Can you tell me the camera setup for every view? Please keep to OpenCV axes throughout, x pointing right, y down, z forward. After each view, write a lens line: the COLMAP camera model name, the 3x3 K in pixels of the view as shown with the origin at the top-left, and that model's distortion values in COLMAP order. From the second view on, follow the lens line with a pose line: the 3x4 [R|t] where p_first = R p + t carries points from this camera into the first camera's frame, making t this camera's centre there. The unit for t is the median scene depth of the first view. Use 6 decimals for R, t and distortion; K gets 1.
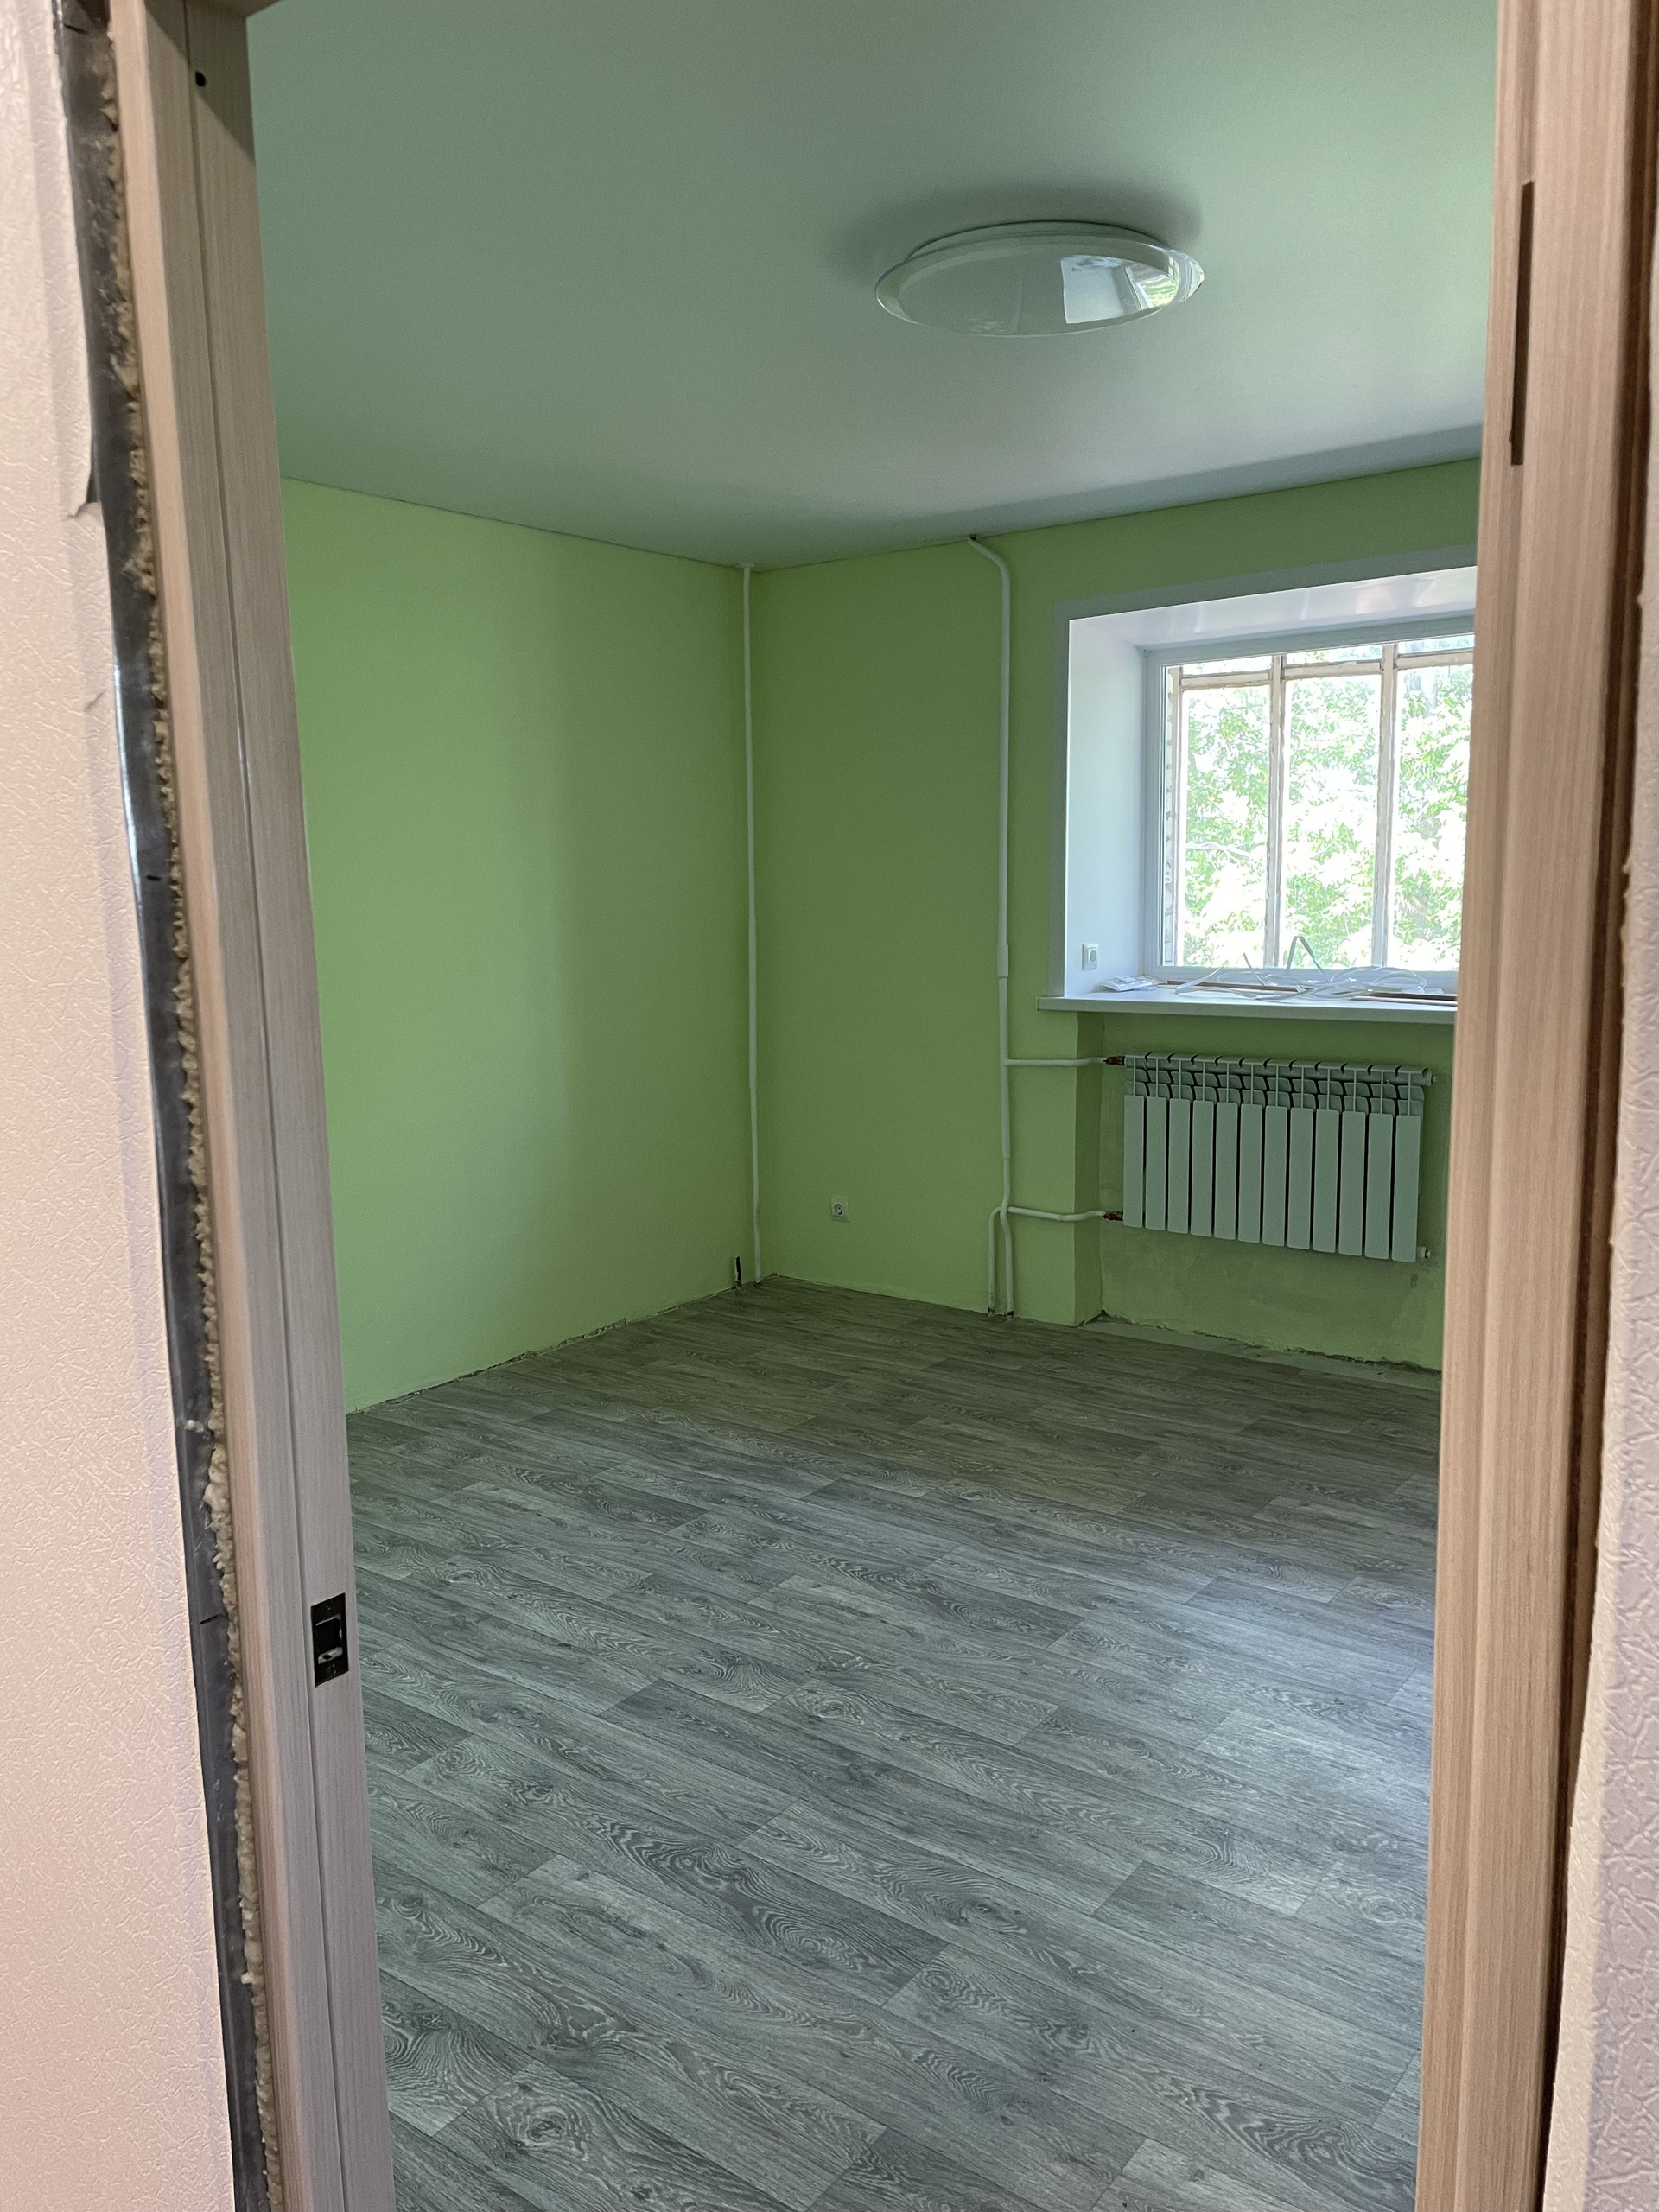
lens RADIAL K [[1702.2, 0, 826.8], [0, 1702.2, 1111.7], [0, 0, 1]] dist [0.106377, -0.121146]
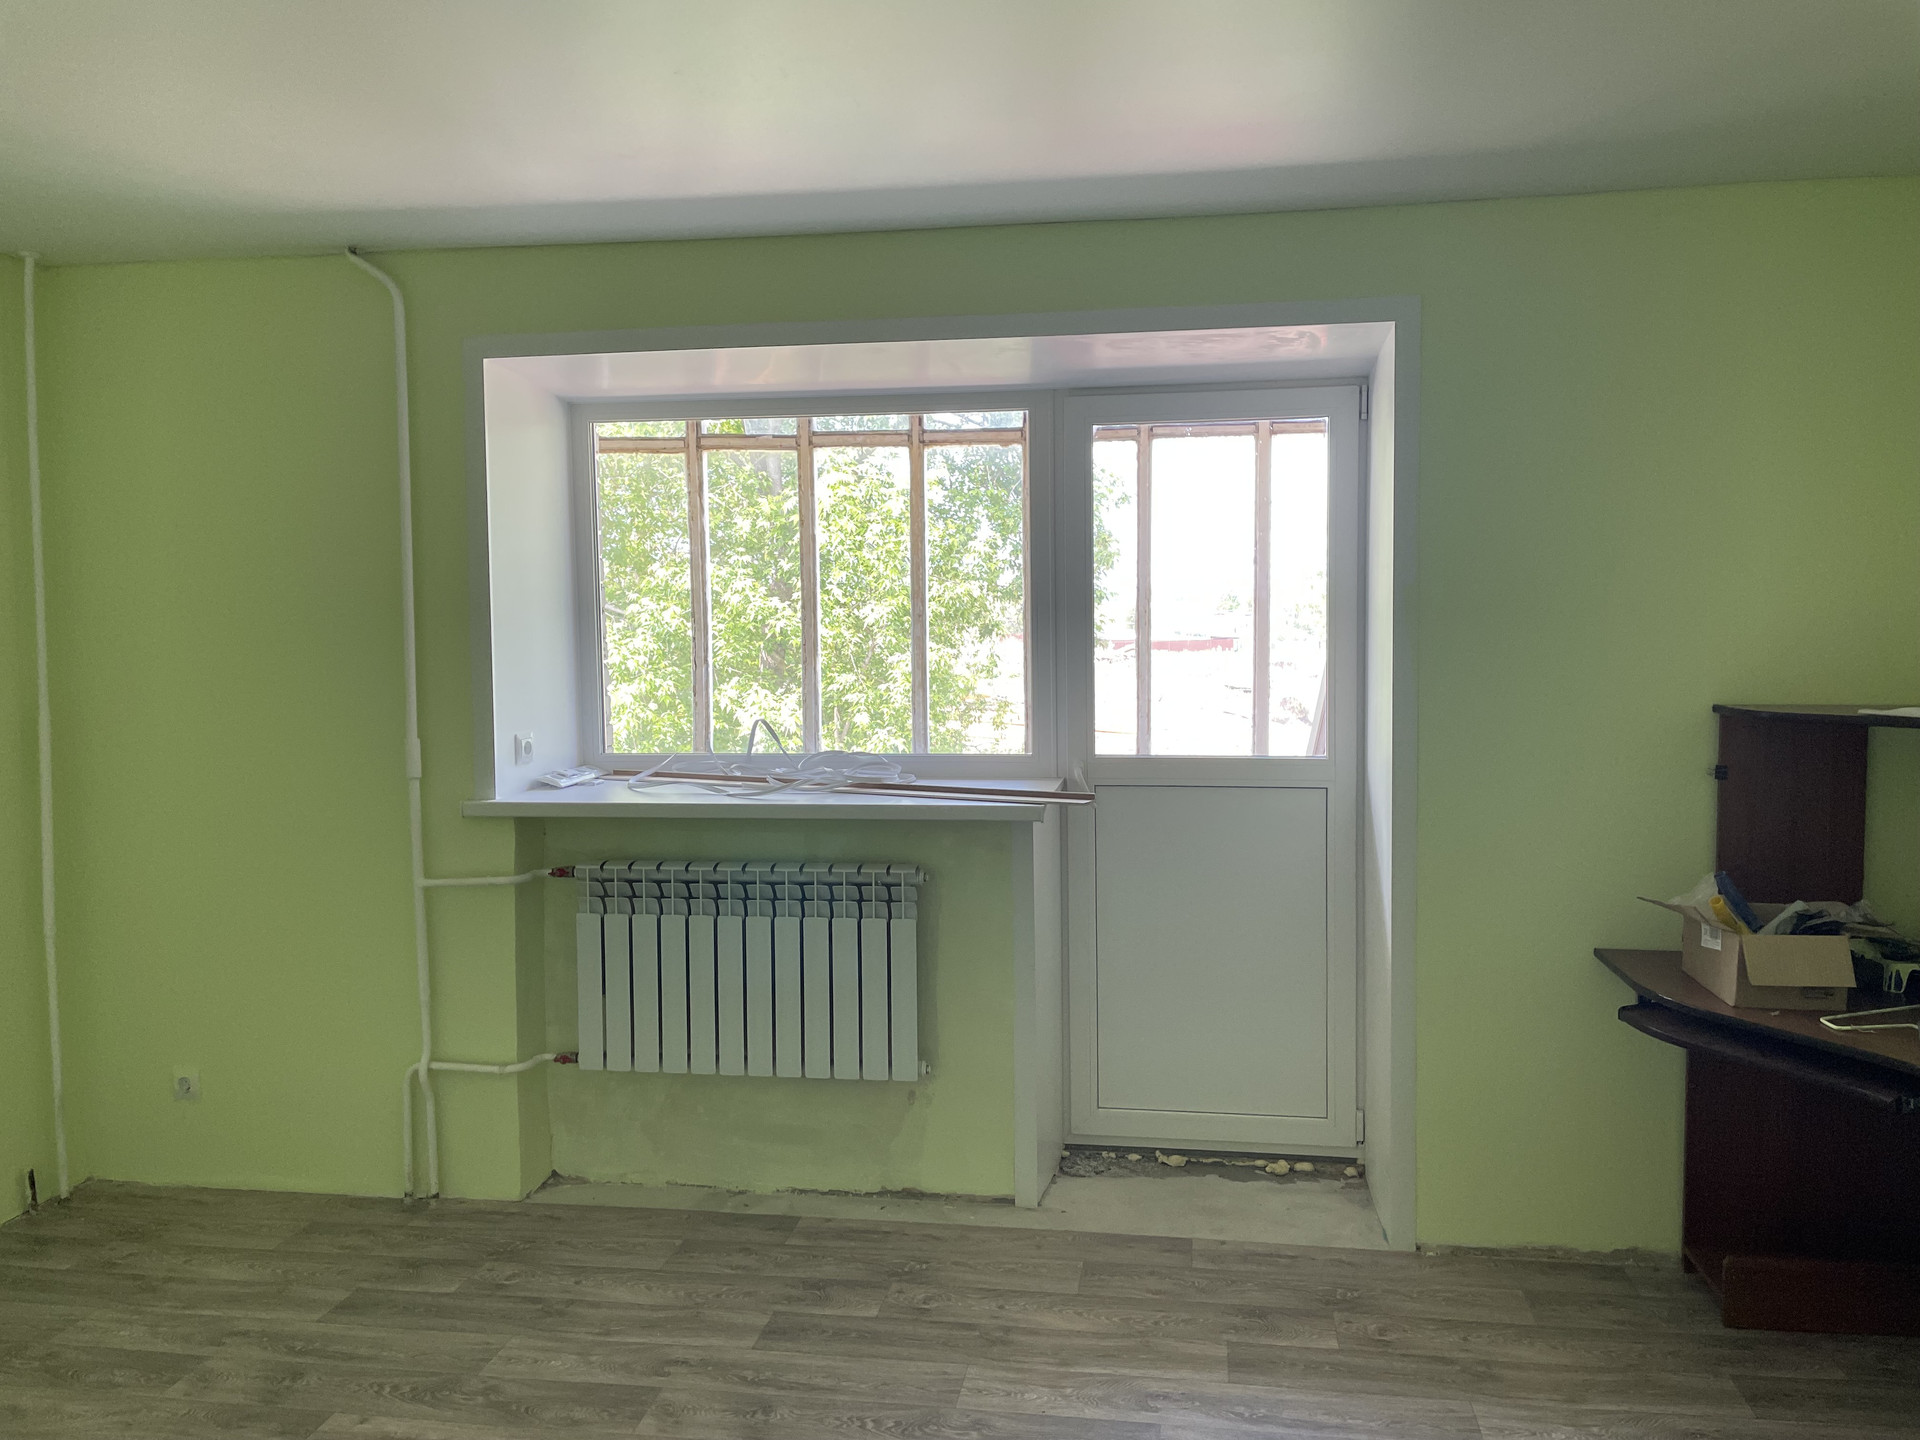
lens RADIAL K [[1477.5, 0, 998.3], [0, 1477.5, 690.2], [0, 0, 1]] dist [0.106377, -0.121146]
pose [[0.874711, -0.021596, 0.484164, 0.001793], [0.065361, 0.995137, -0.073695, -0.050928], [-0.480218, 0.096108, 0.871868, 0.242836]]
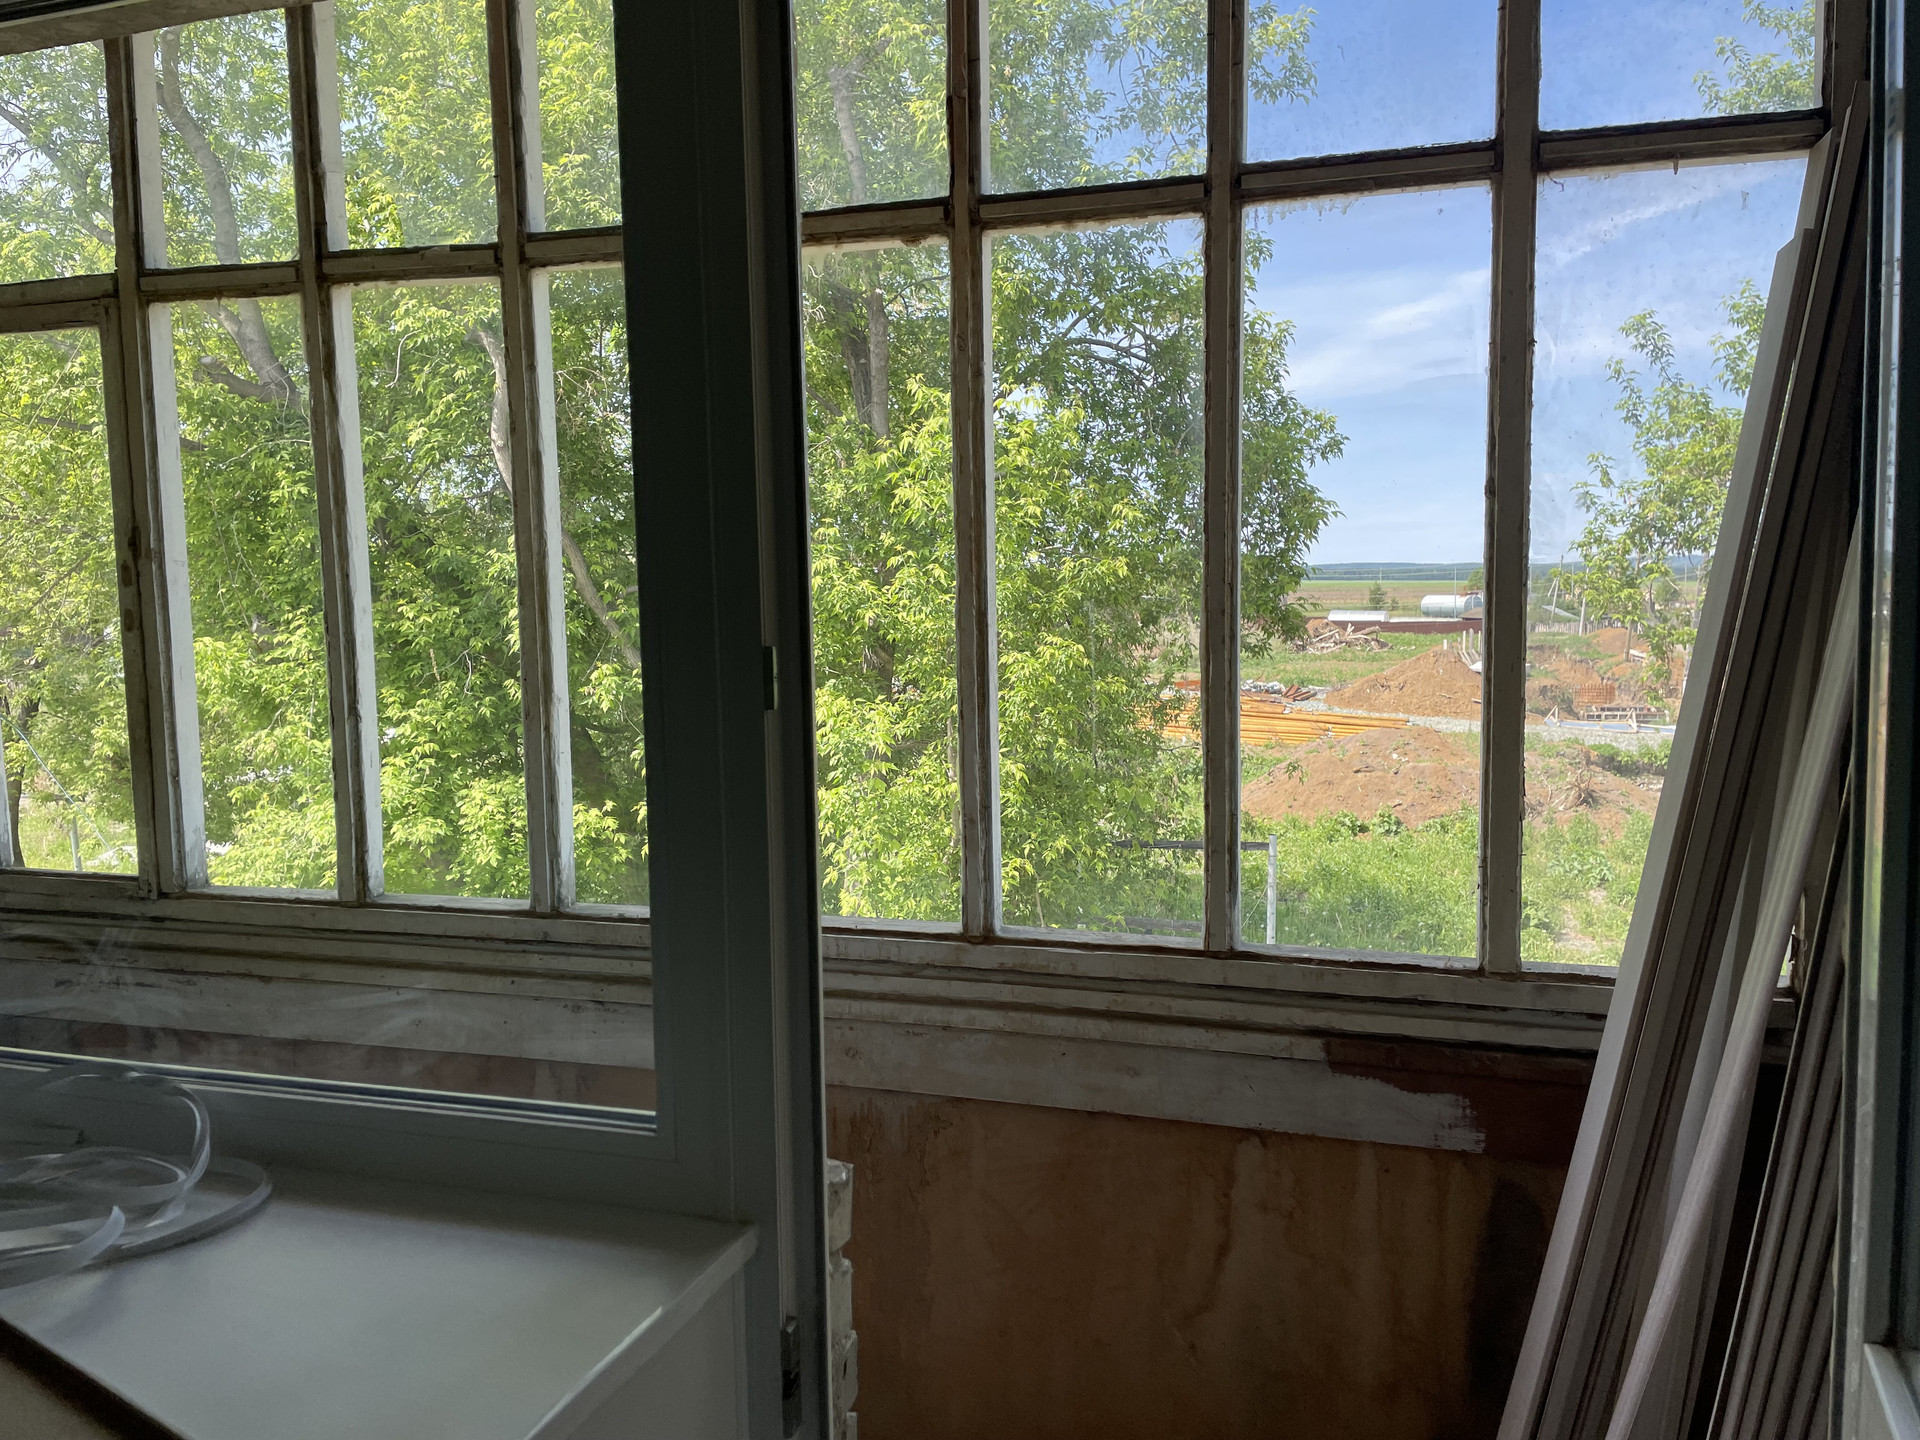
lens RADIAL K [[1477.5, 0, 998.3], [0, 1477.5, 690.2], [0, 0, 1]] dist [0.106377, -0.121146]
pose [[0.940308, -0.025132, 0.339397, 0.366478], [0.051779, 0.996224, -0.069688, -0.121614], [-0.336364, 0.083102, 0.938058, 0.681807]]
